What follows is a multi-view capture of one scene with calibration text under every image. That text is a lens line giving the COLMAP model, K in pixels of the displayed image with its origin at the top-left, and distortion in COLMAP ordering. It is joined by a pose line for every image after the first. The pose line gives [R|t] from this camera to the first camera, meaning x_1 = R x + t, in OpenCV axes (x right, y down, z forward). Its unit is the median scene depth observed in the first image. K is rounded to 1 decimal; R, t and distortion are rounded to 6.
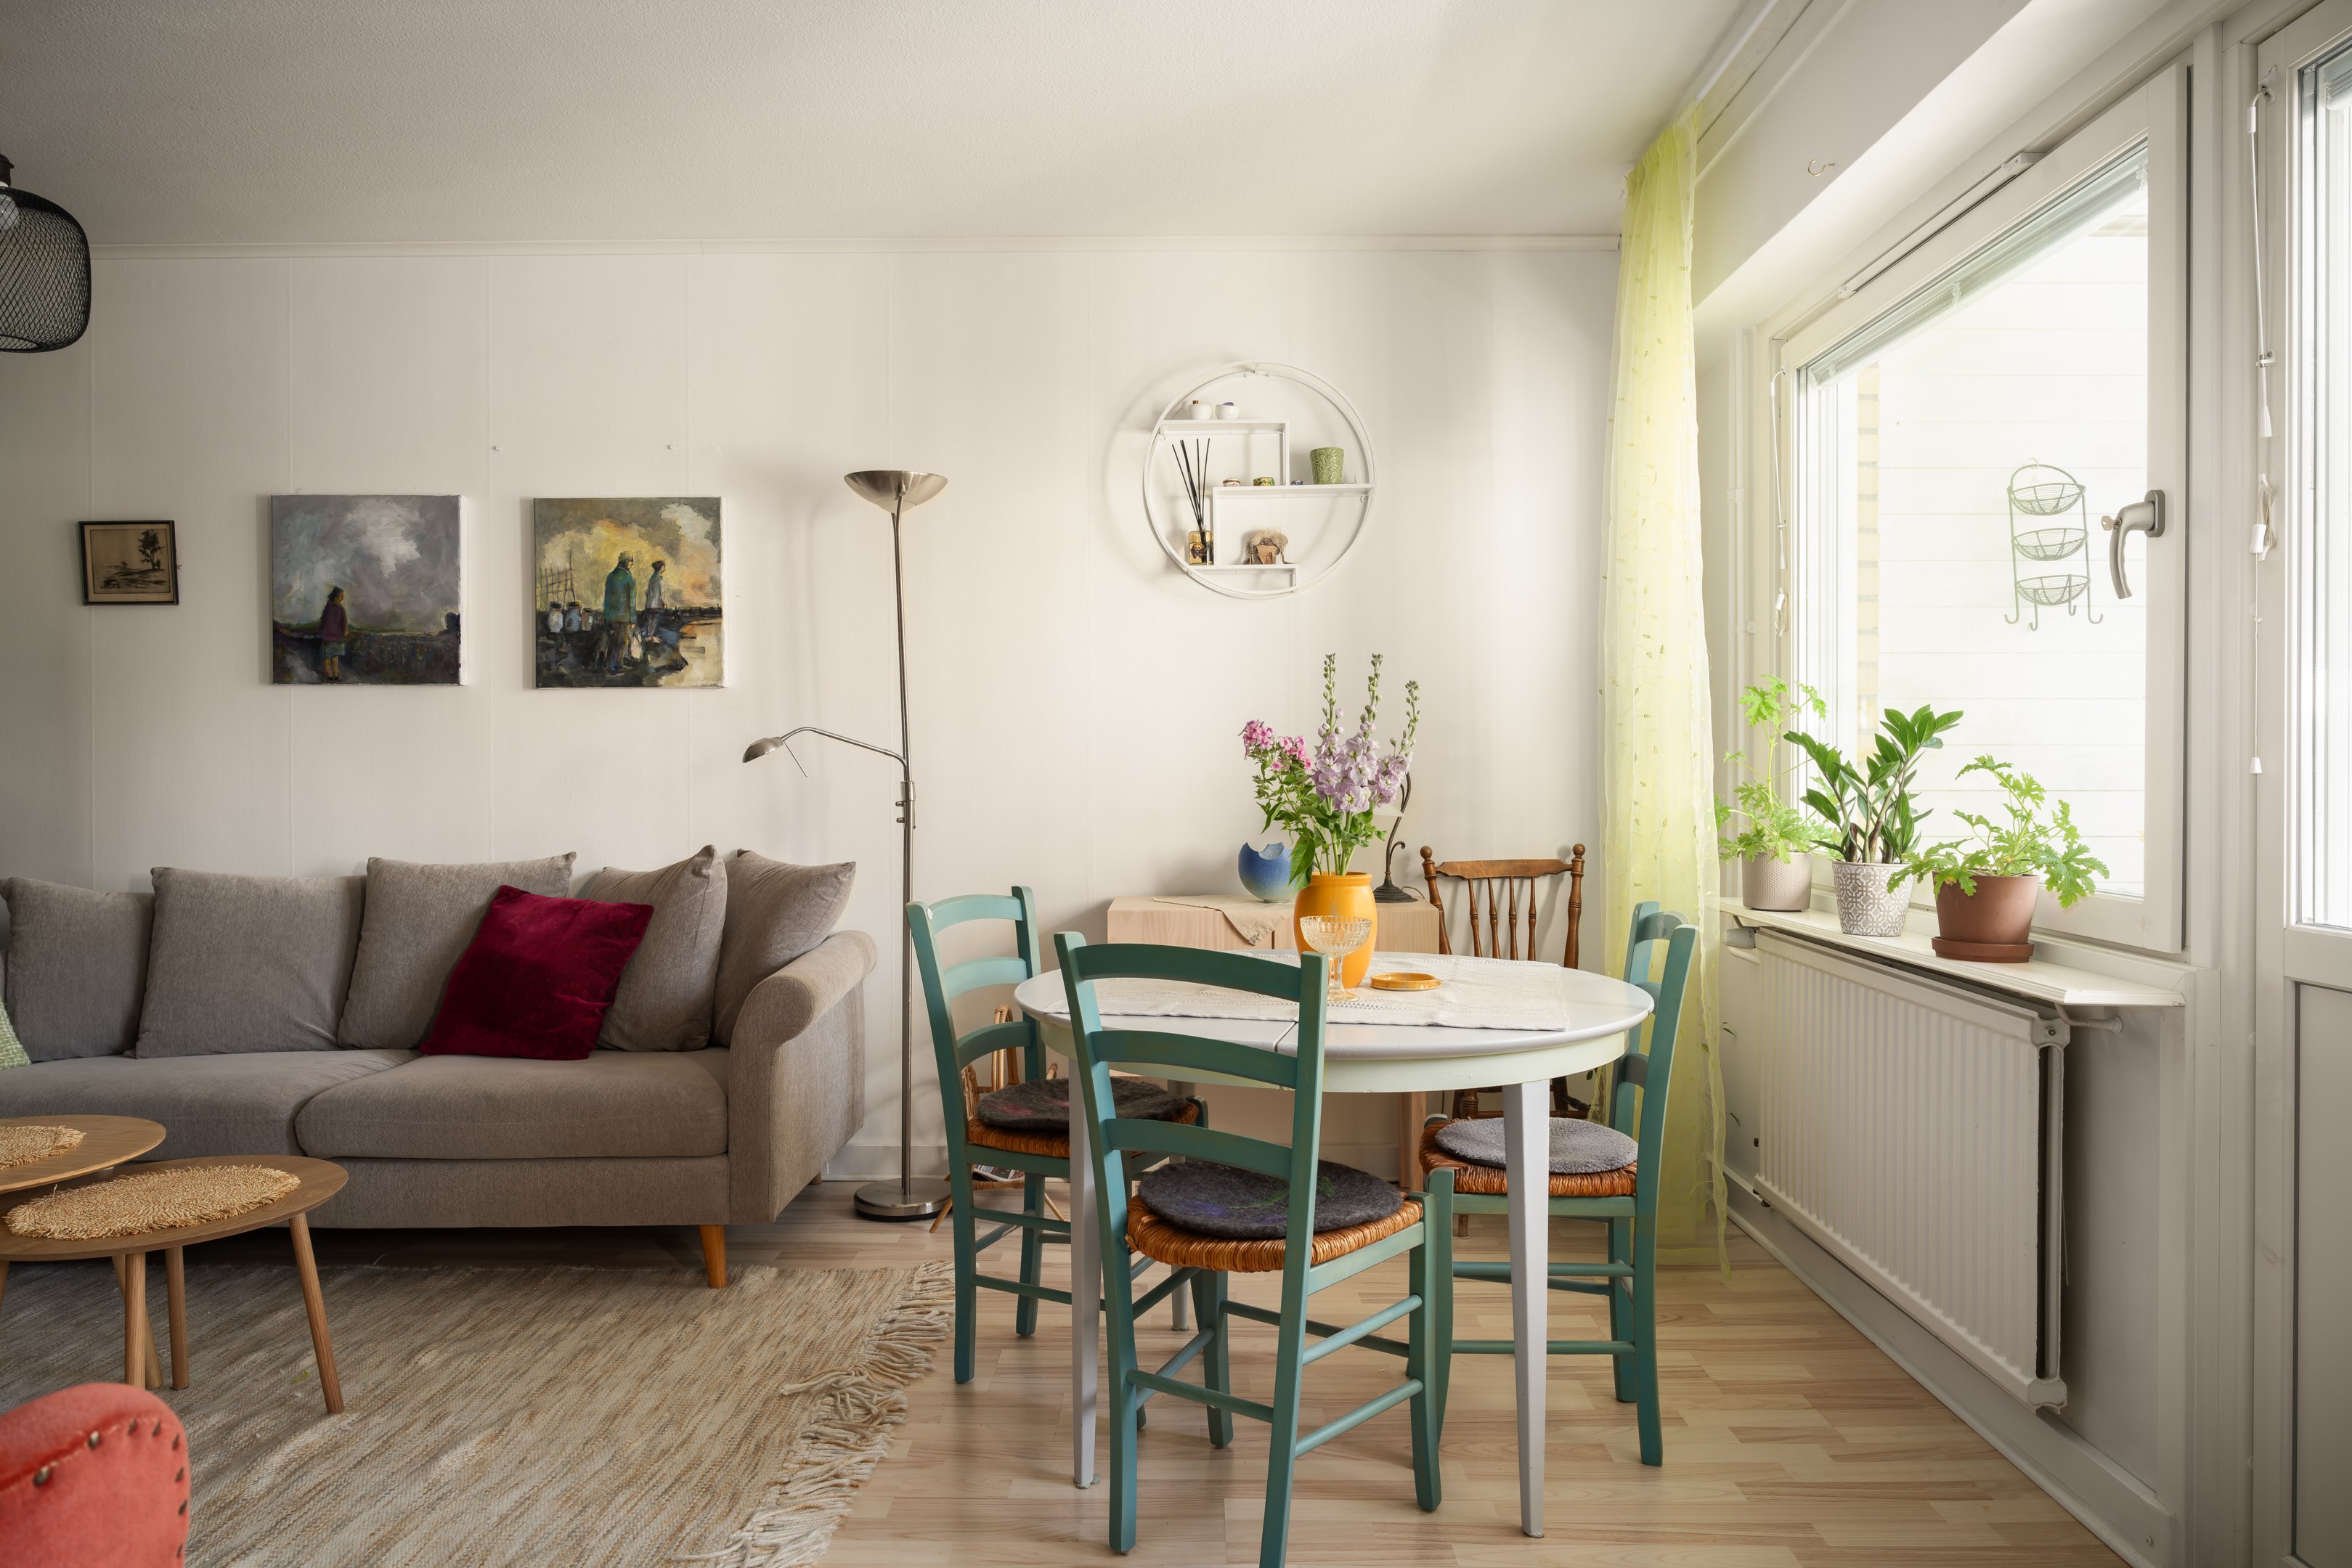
lens RADIAL K [[1541.0, 0, 1169.7], [0, 1541.0, 772.4], [0, 0, 1]] dist [0.001741, 0.000311]
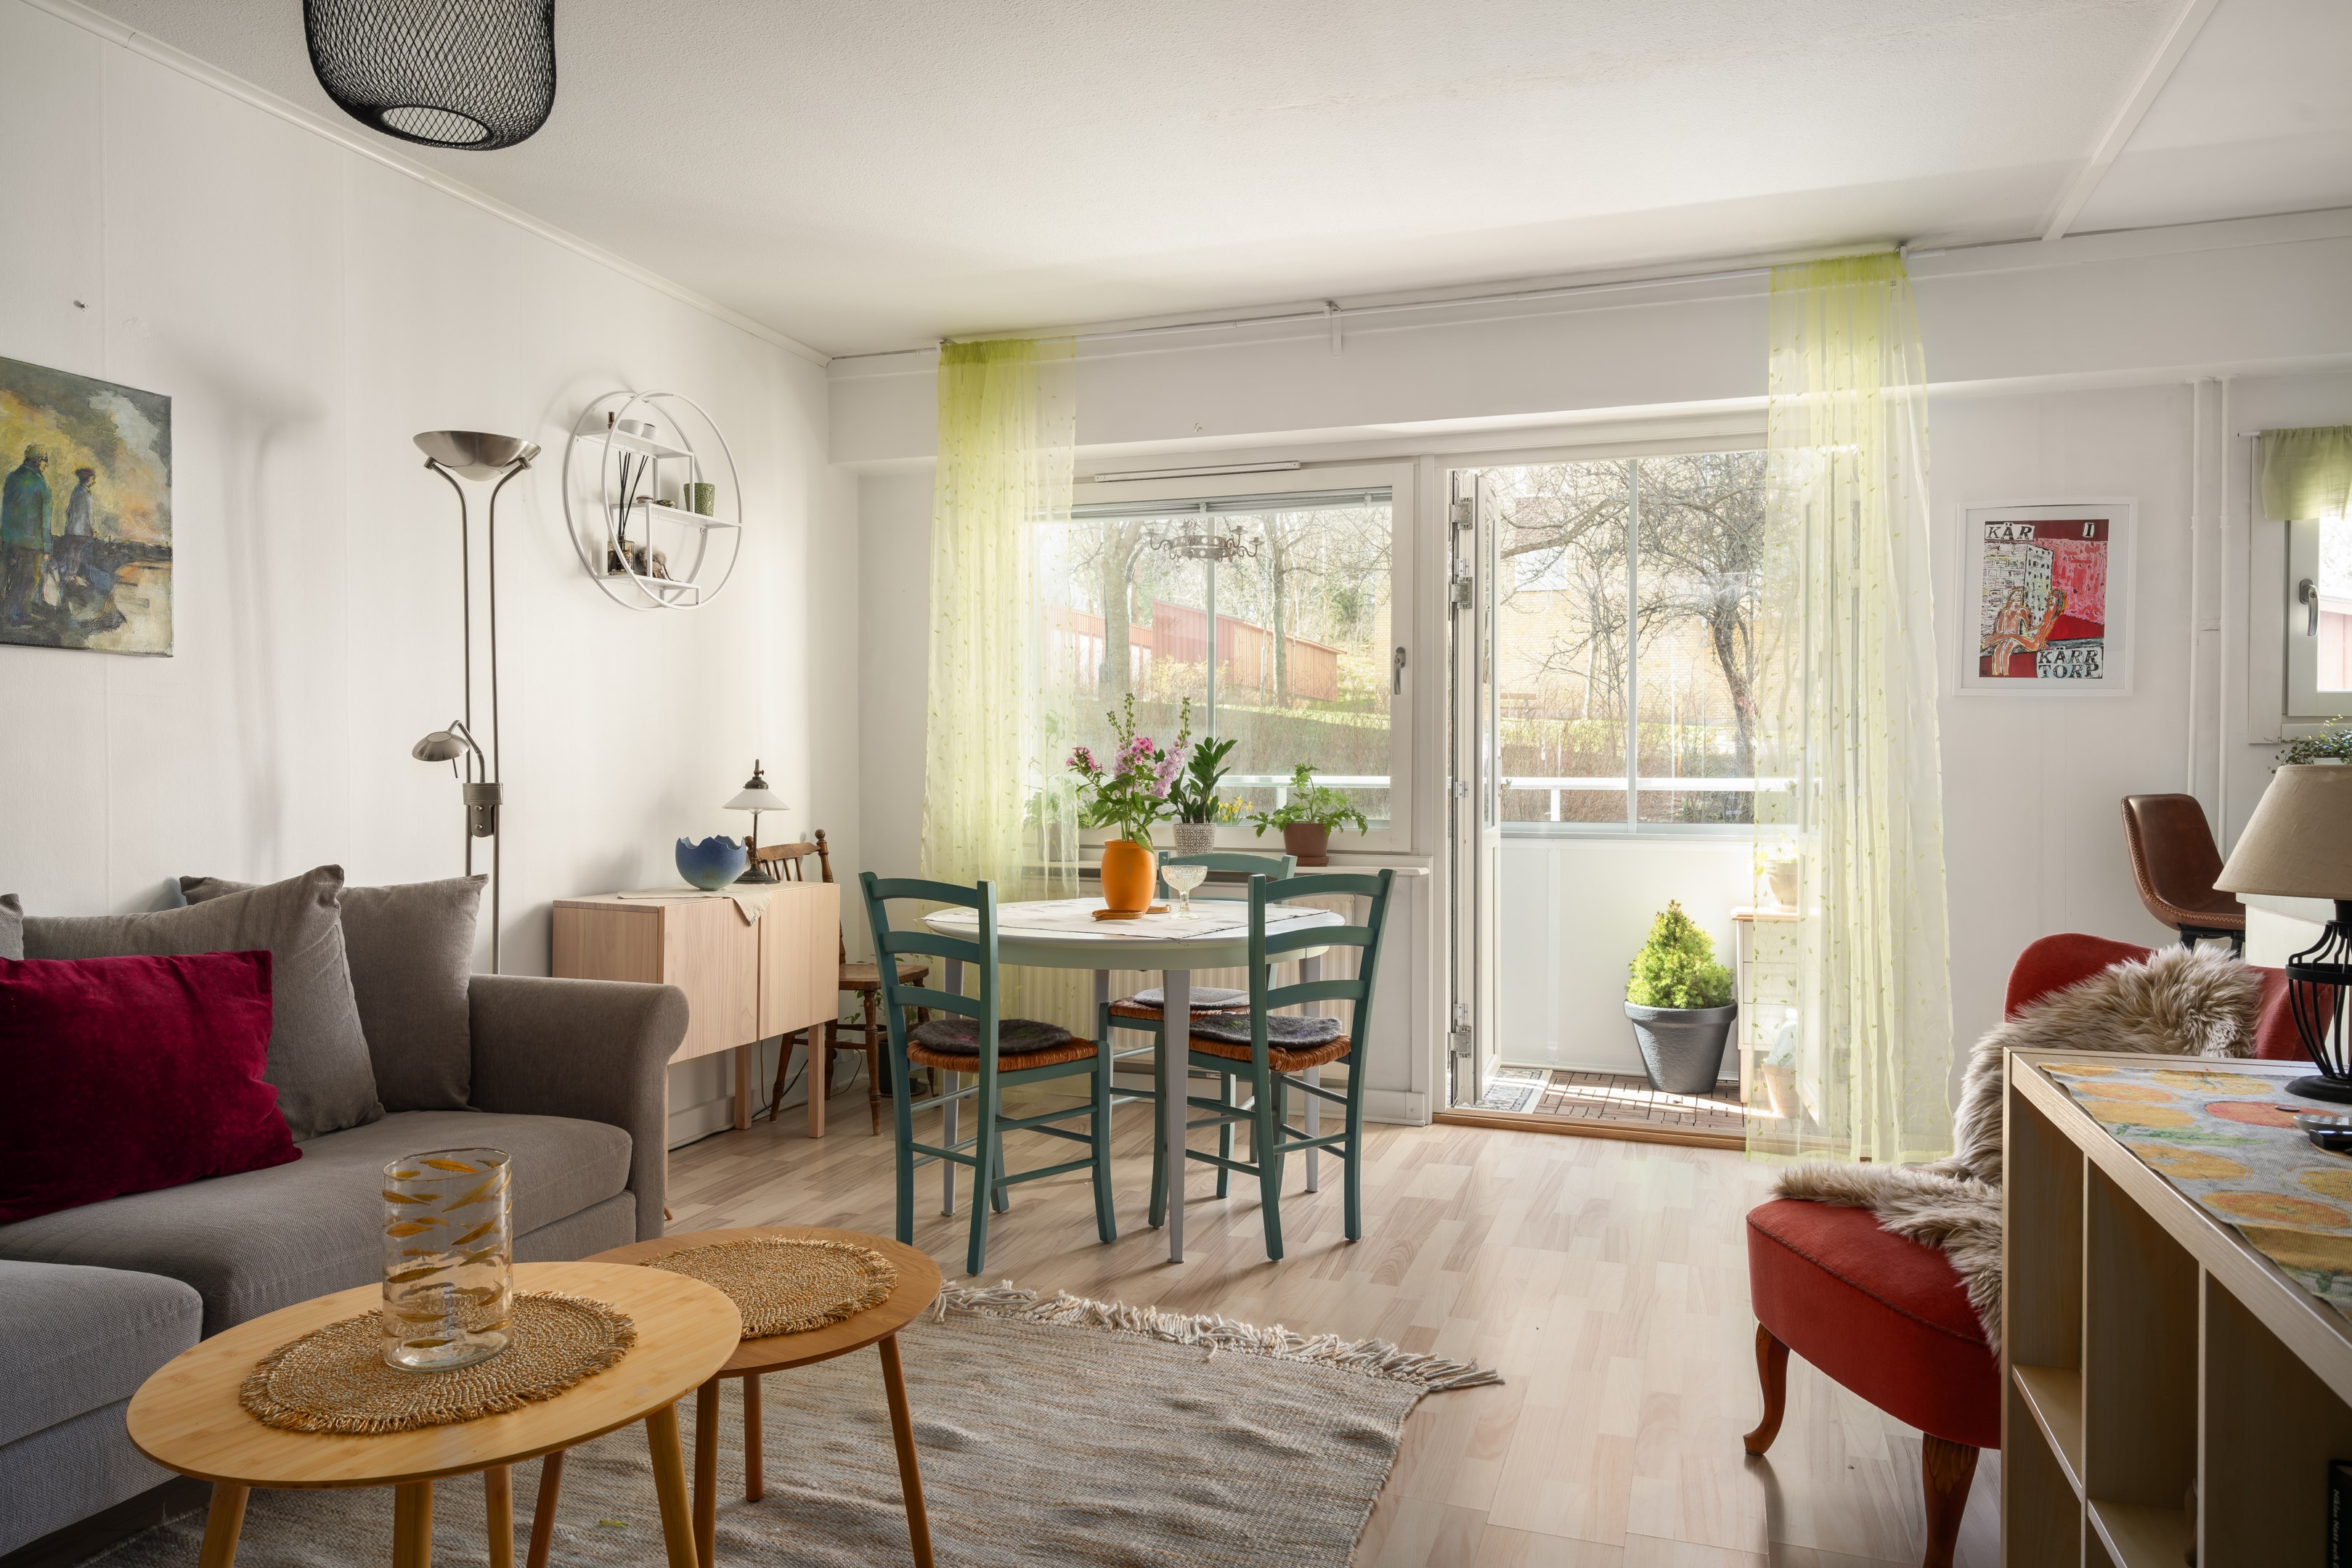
lens RADIAL K [[1541.0, 0, 1166.9], [0, 1541.0, 780.2], [0, 0, 1]] dist [0.001741, 0.000311]
pose [[0.317312, -0.004022, 0.948313, -0.852462], [0.000675, 0.999992, 0.004016, 0.000840], [-0.948321, -0.000634, 0.317312, 0.324491]]
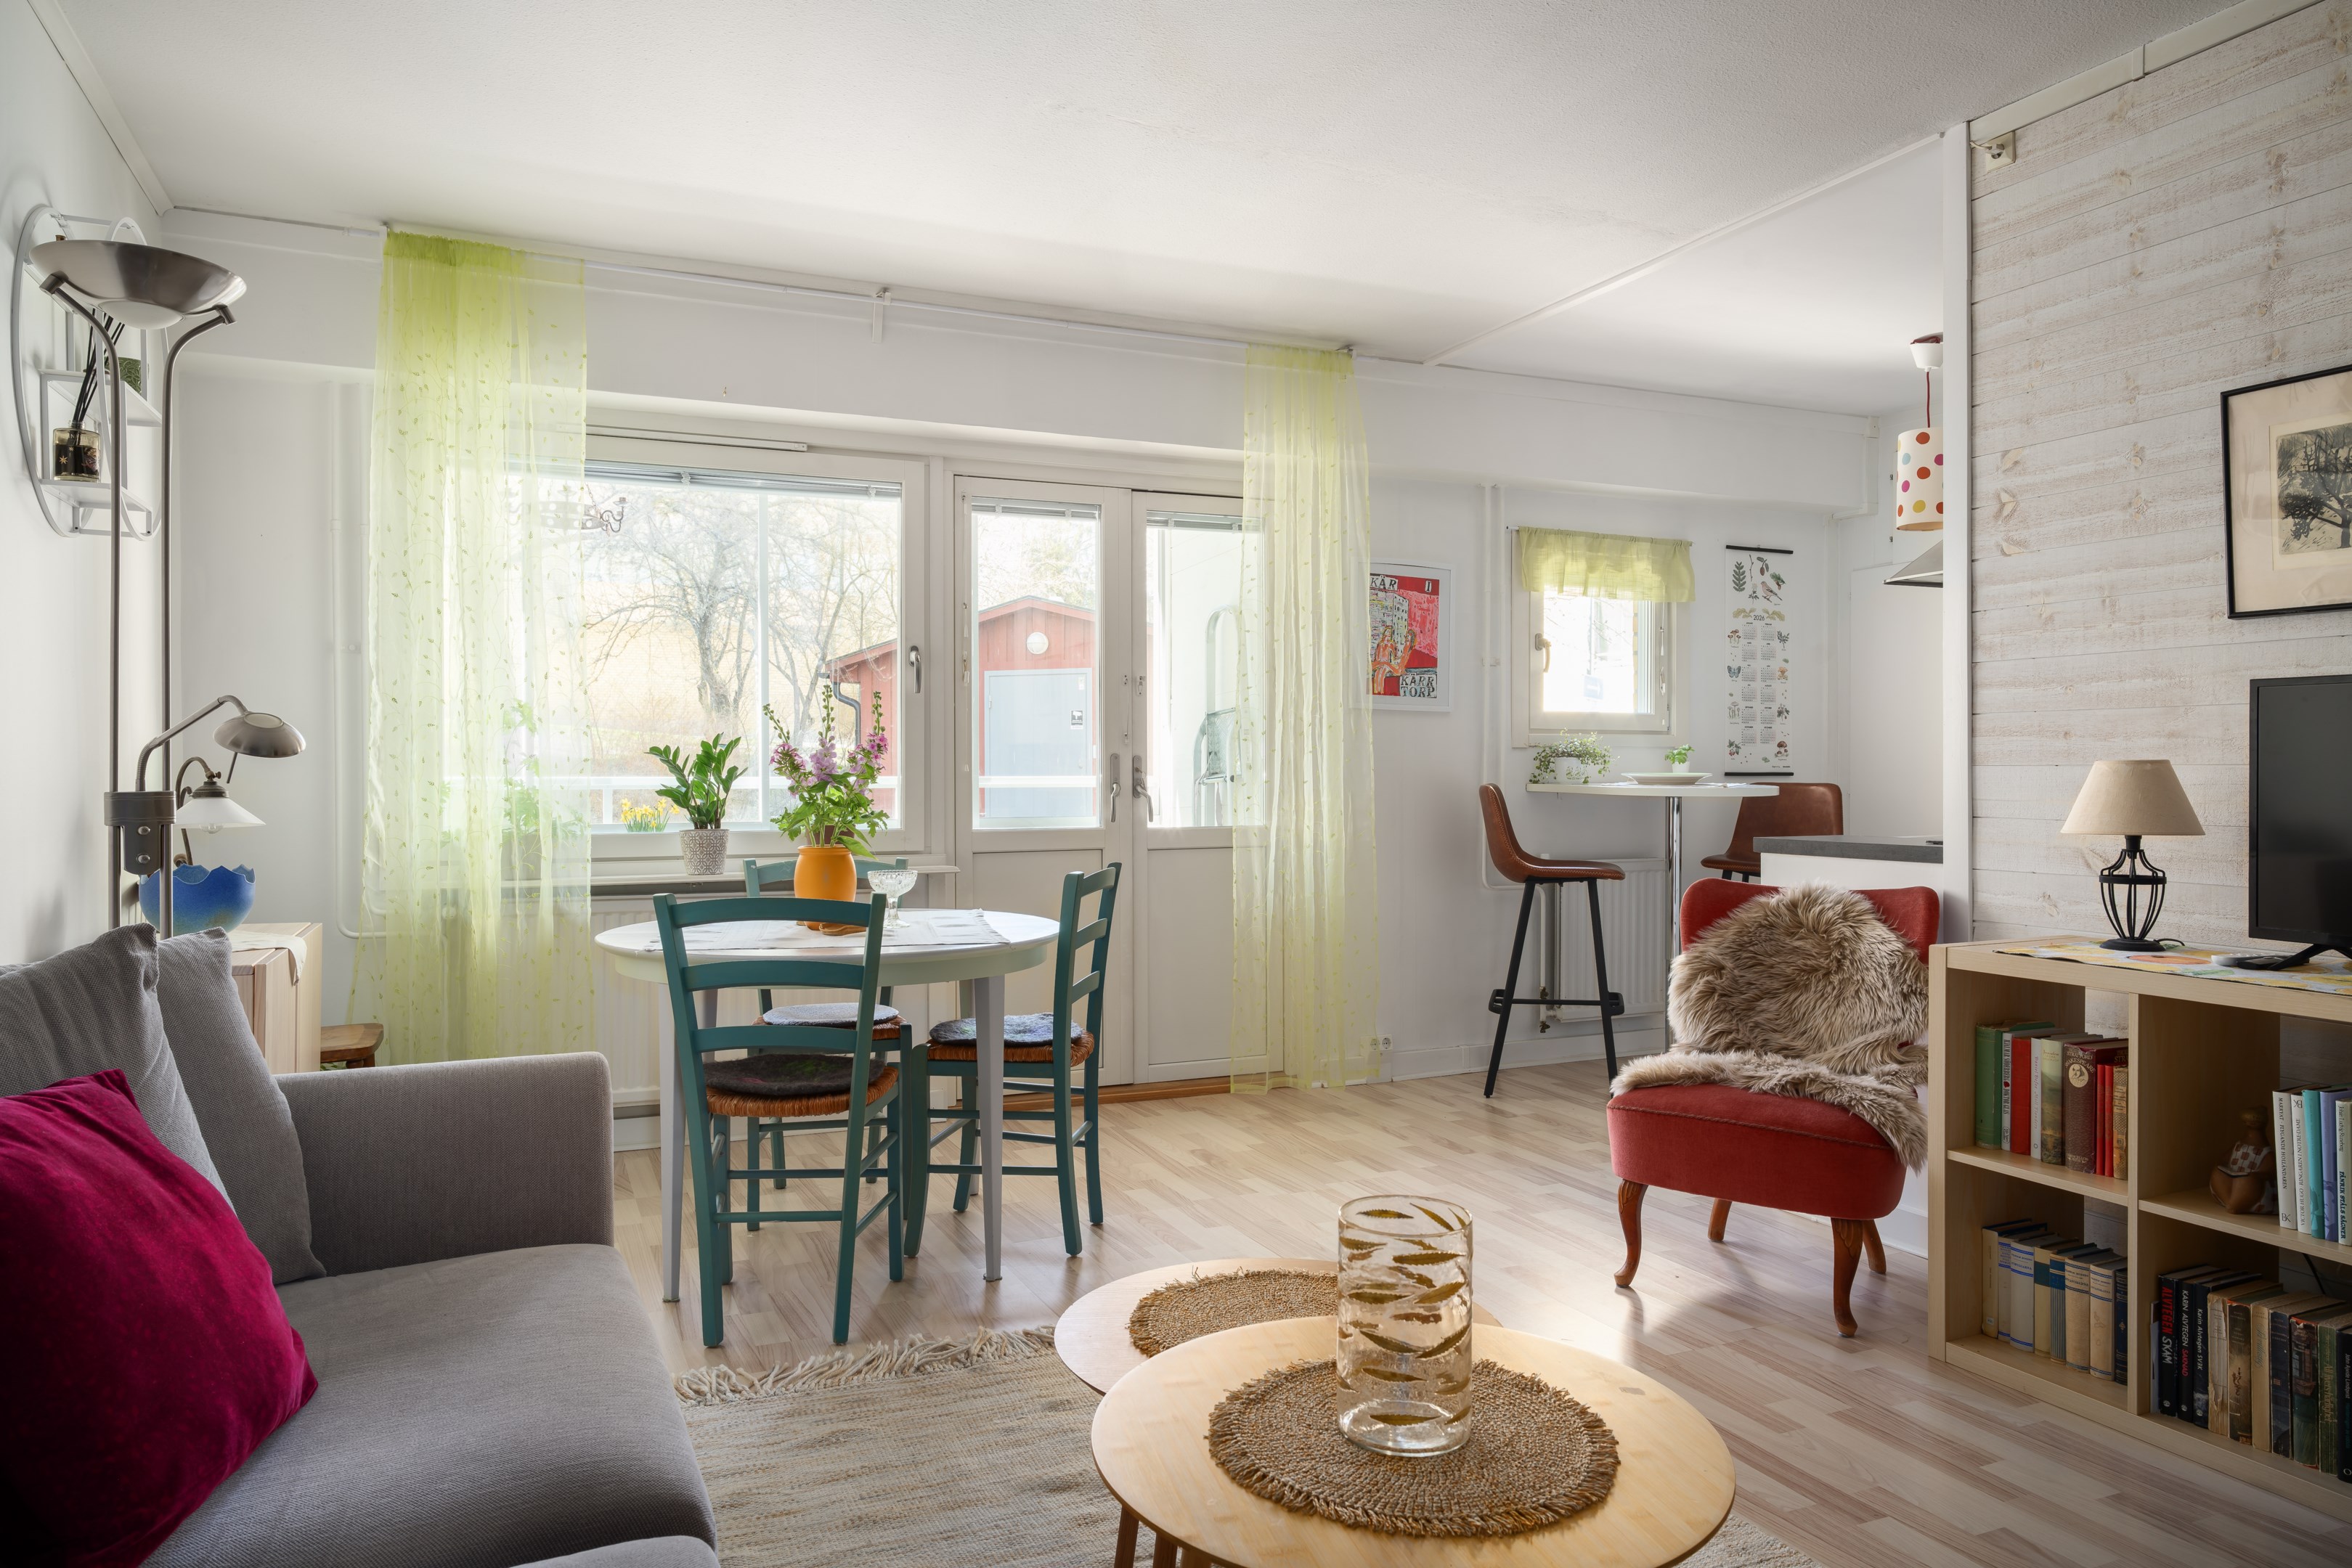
lens RADIAL K [[1541.0, 0, 1171.0], [0, 1541.0, 782.3], [0, 0, 1]] dist [0.001741, 0.000311]
pose [[-0.422312, -0.003532, 0.906443, -0.826068], [0.007310, 0.999947, 0.007302, 0.000794], [-0.906421, 0.009710, -0.422264, 0.852145]]
